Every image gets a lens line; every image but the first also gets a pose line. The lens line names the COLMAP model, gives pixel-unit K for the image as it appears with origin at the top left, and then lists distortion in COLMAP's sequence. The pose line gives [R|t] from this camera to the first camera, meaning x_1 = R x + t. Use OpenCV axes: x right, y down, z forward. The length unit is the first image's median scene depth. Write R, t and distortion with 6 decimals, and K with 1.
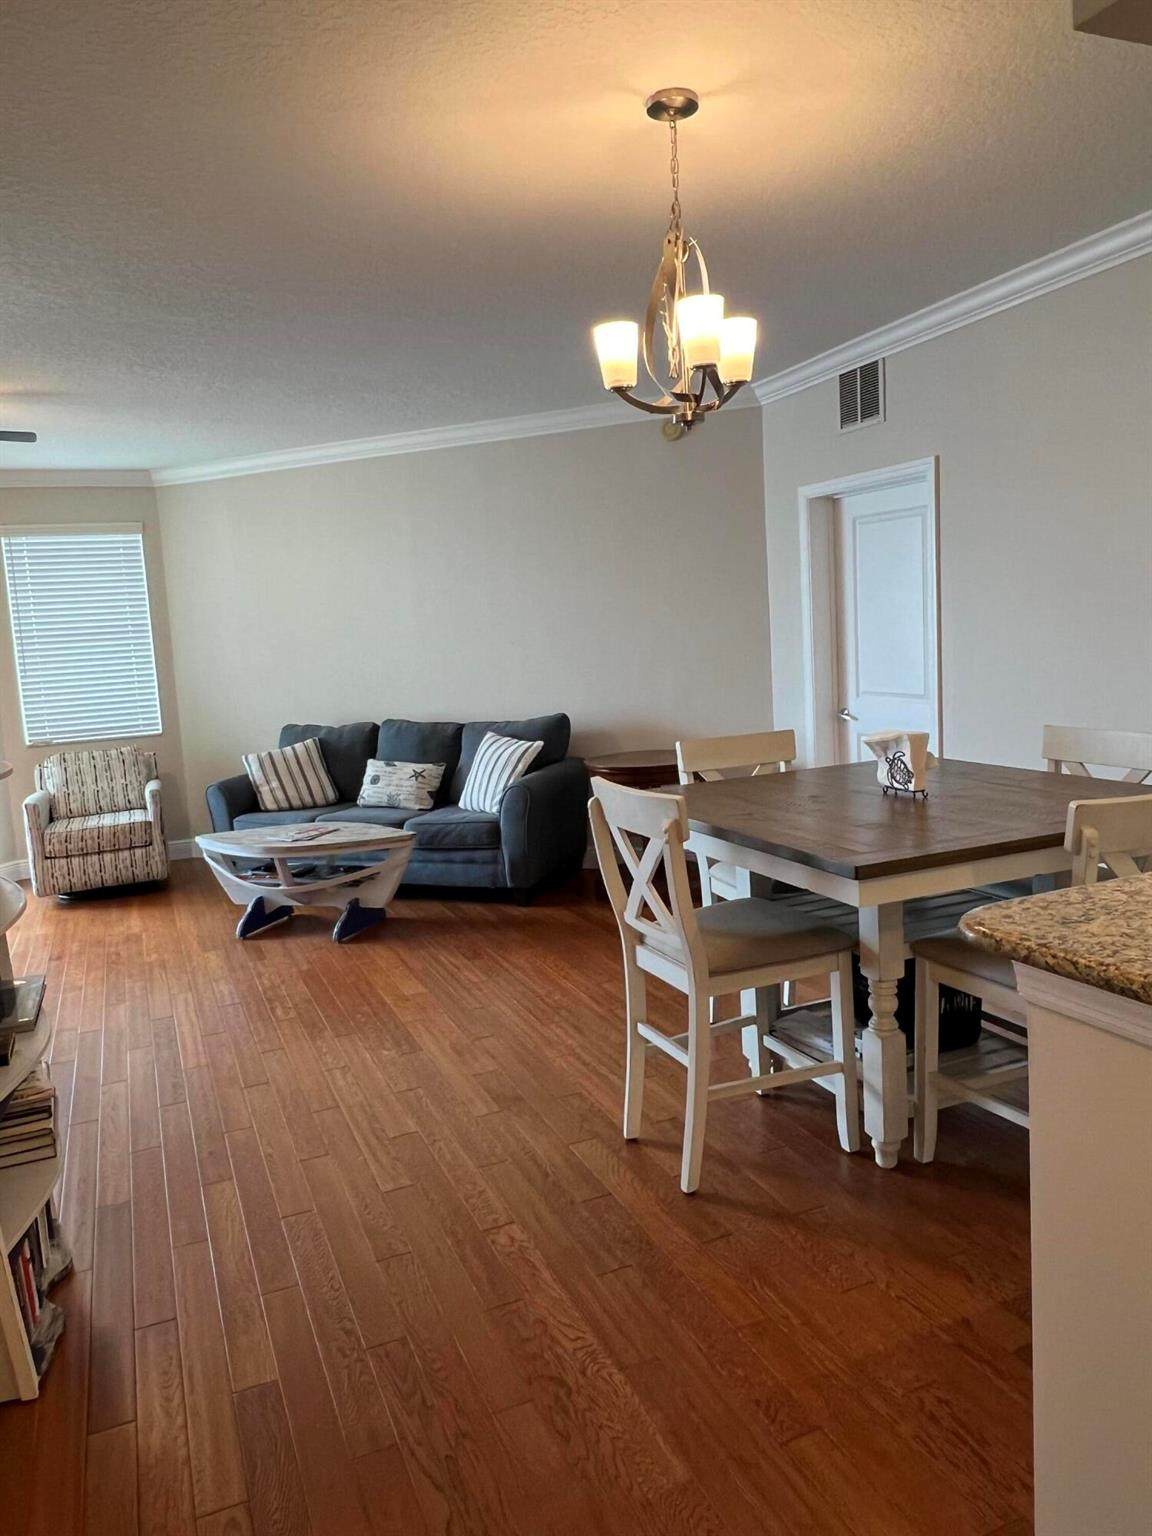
lens RADIAL K [[1032.2, 0, 570.9], [0, 1032.2, 740.6], [0, 0, 1]] dist [-0.003360, 0.001741]
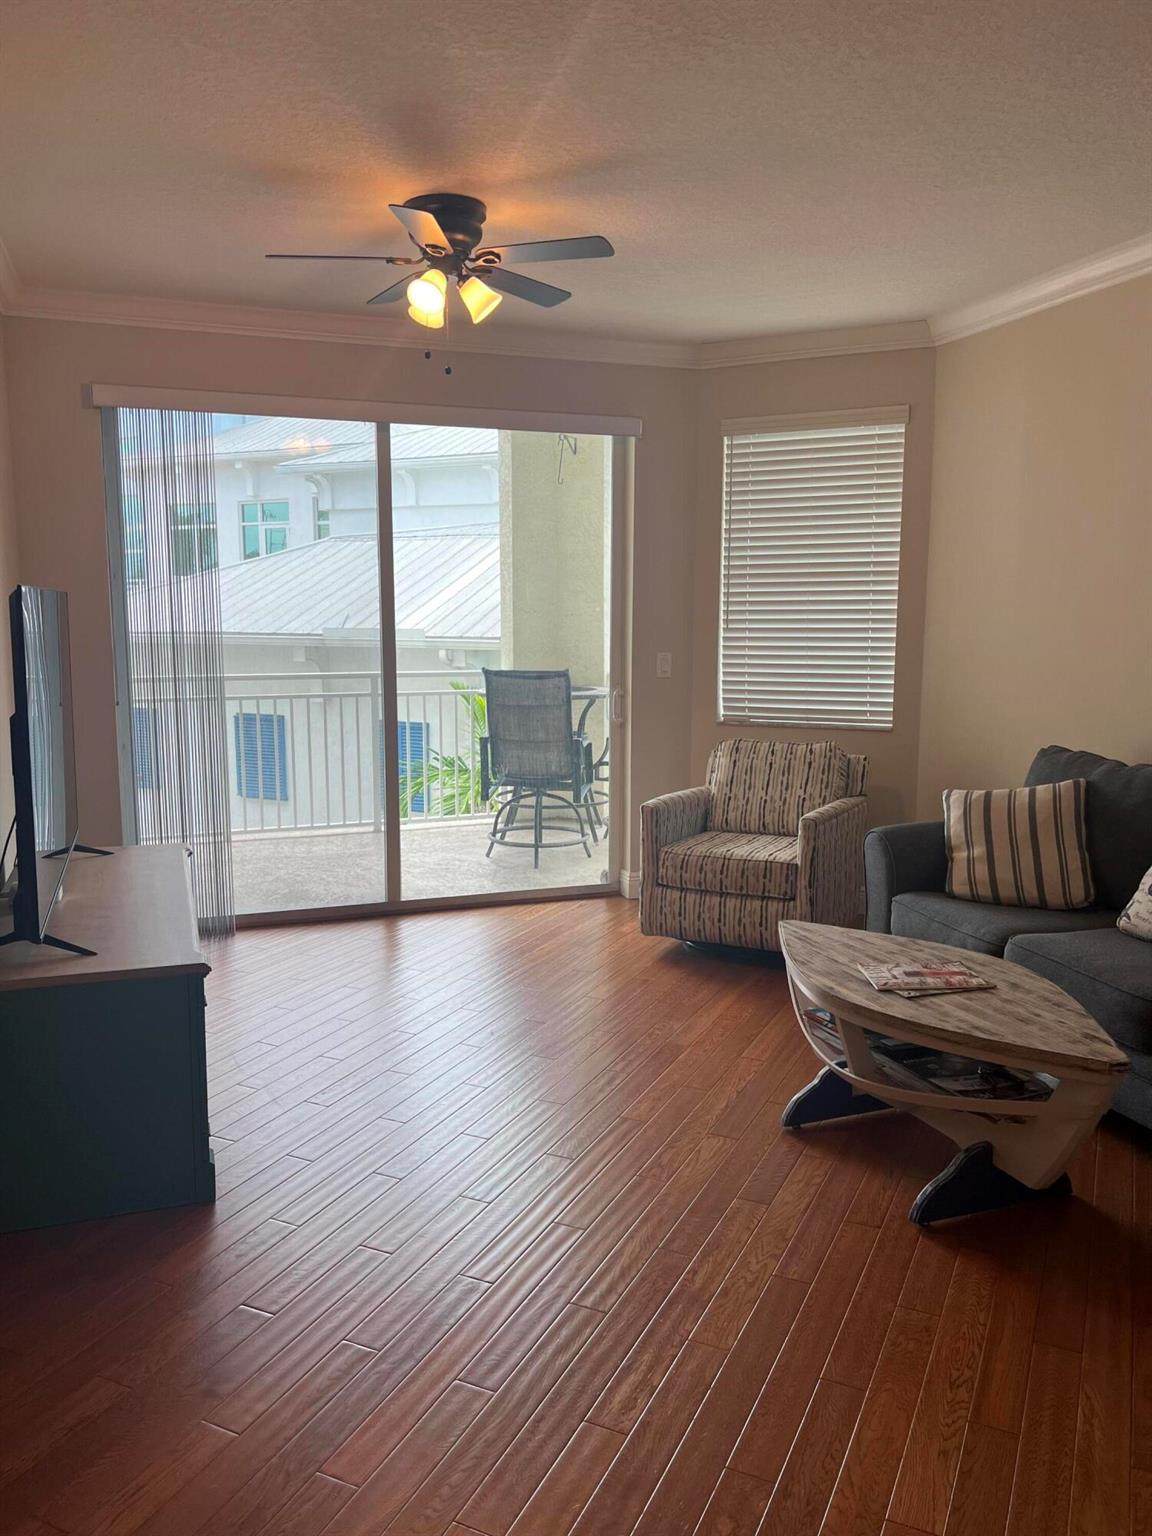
lens RADIAL K [[1155.6, 0, 576.0], [0, 1155.6, 768.0], [0, 0, 1]] dist [0.134760, -0.285799]
pose [[0.663168, 0.161501, -0.730839, 0.028189], [-0.124222, 0.986650, 0.105310, -0.042688], [0.738090, 0.020948, 0.674377, 0.403346]]
